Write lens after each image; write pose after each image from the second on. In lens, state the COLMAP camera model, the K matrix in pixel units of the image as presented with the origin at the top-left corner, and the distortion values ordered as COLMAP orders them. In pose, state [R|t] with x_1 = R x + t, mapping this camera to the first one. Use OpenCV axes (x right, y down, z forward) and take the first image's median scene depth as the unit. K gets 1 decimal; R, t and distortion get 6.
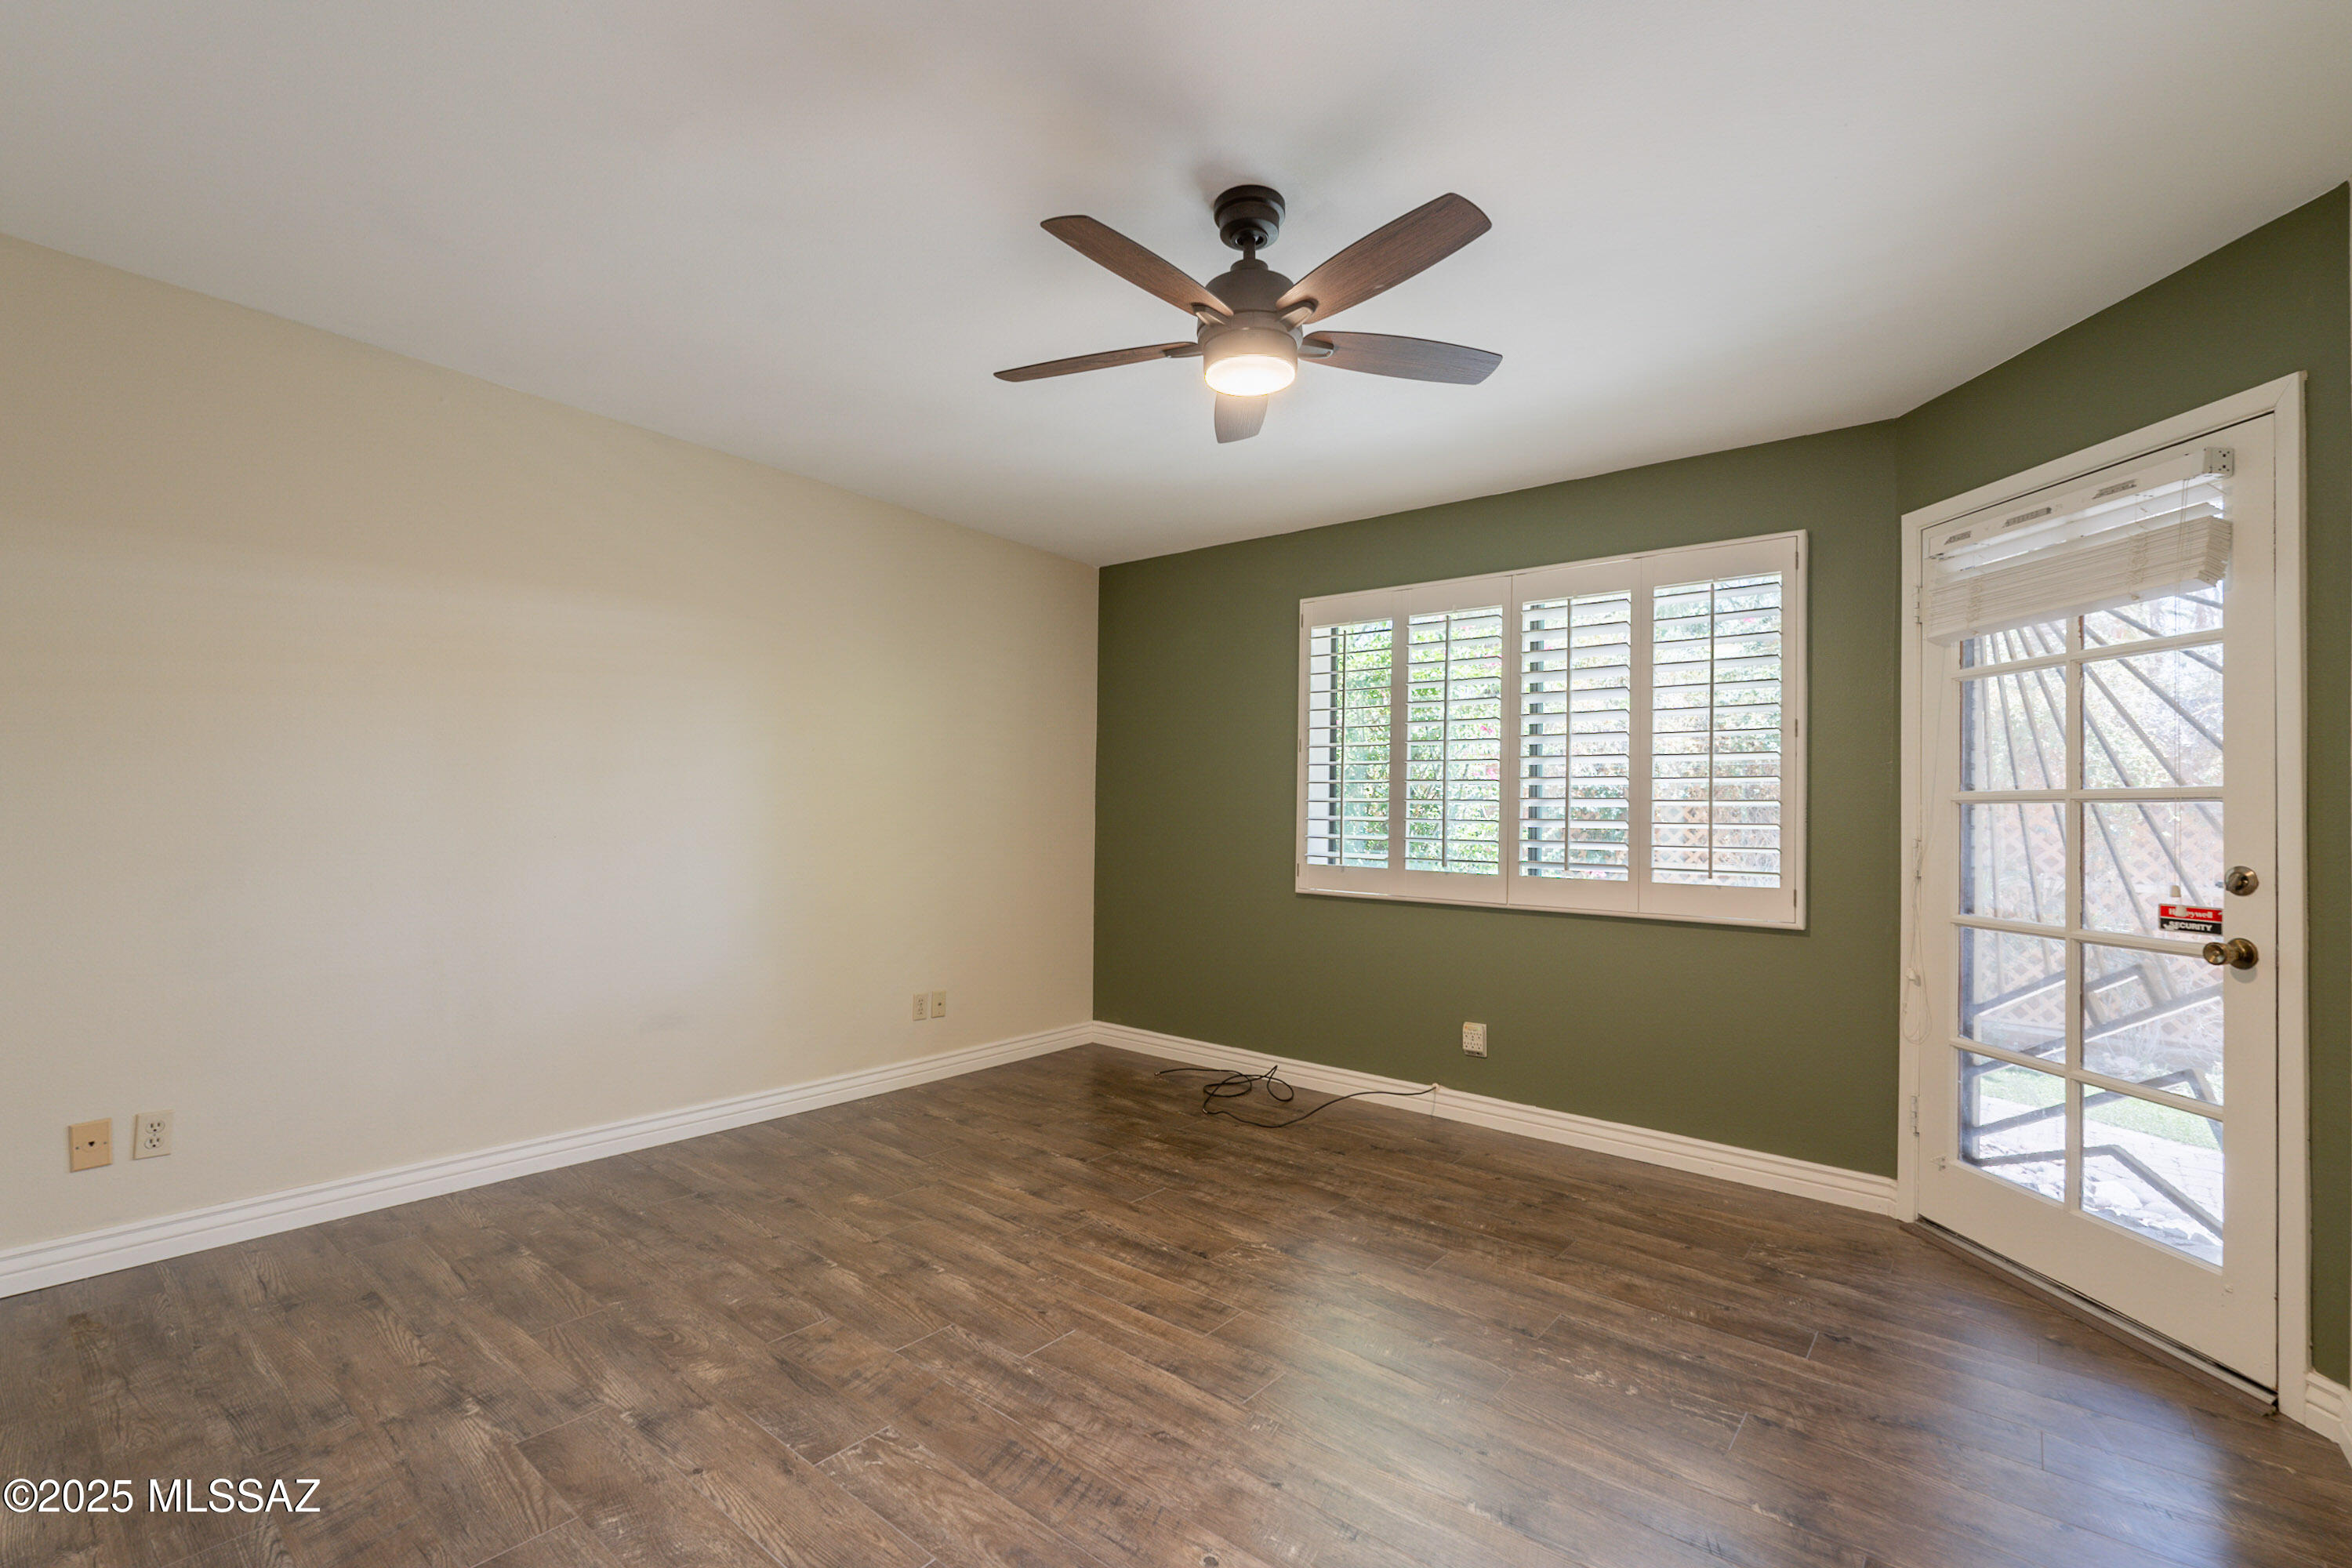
lens RADIAL K [[1024.7, 0, 1168.9], [0, 1024.7, 795.4], [0, 0, 1]] dist [-0.005872, 0.000629]
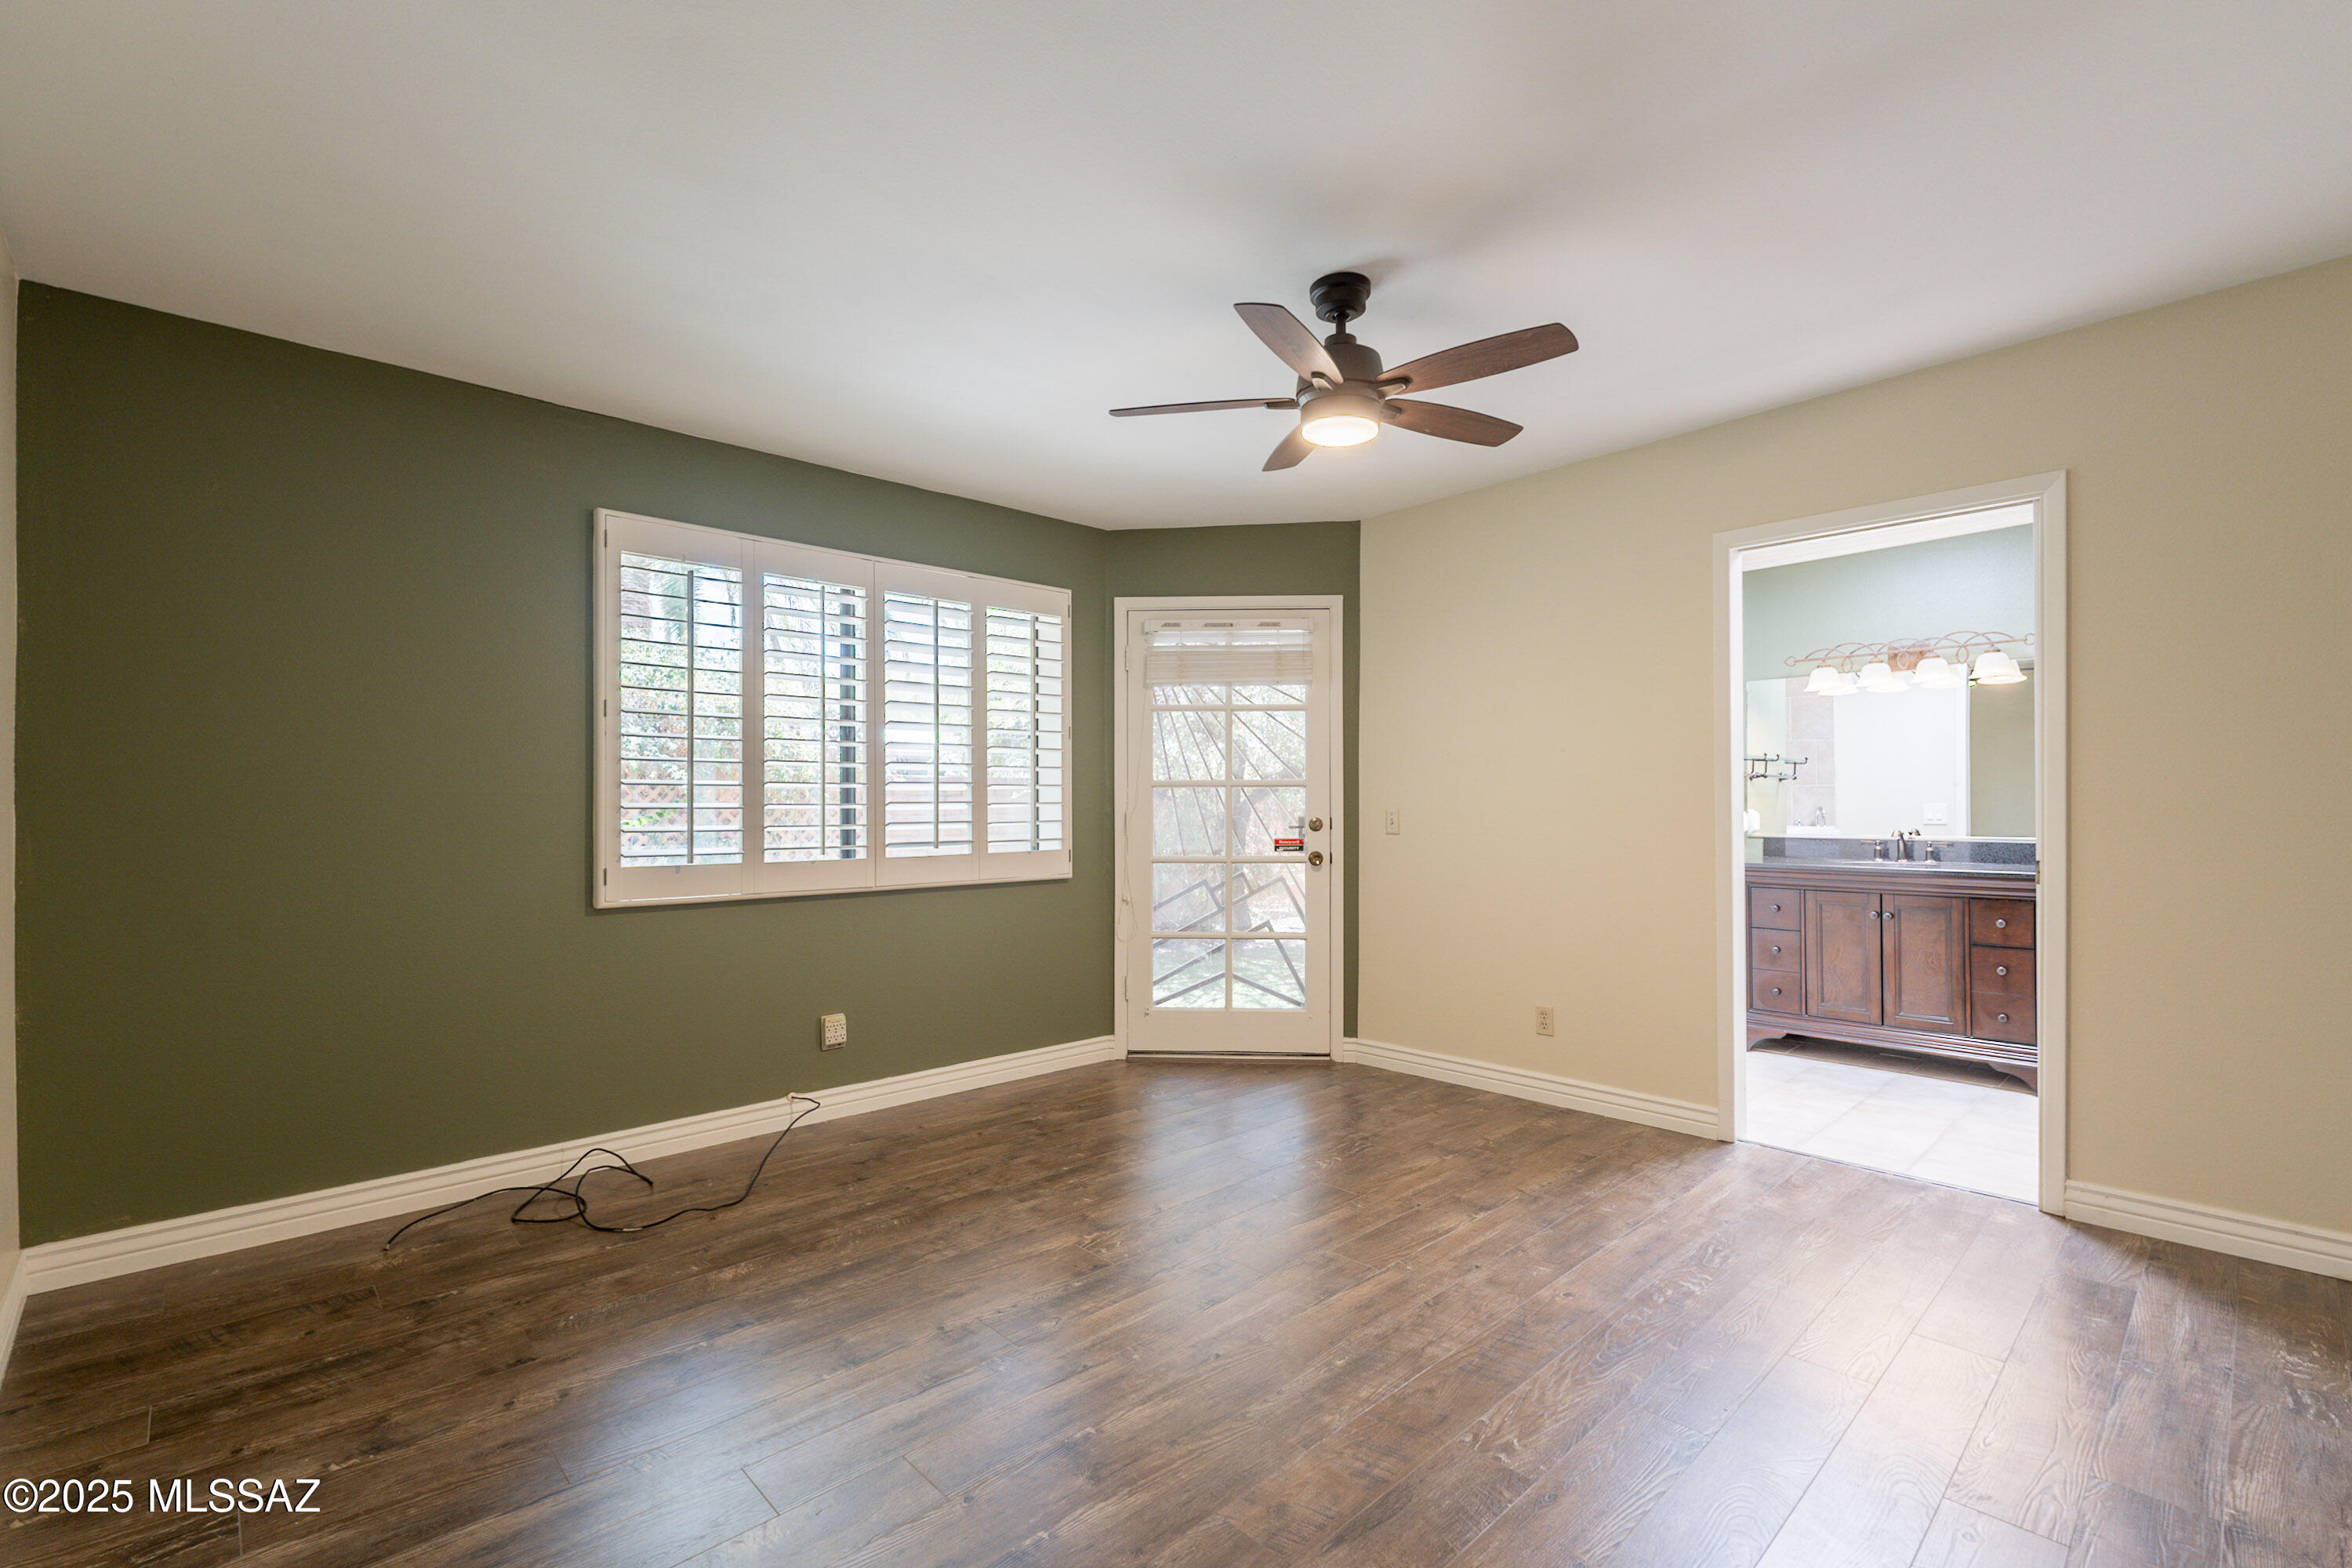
lens RADIAL K [[1024.7, 0, 1175.1], [0, 1024.7, 787.8], [0, 0, 1]] dist [-0.005872, 0.000629]
pose [[0.130219, -0.004147, 0.991477, -0.748537], [-0.012636, 0.999903, 0.005842, -0.001047], [-0.991405, -0.013289, 0.130154, 0.678472]]
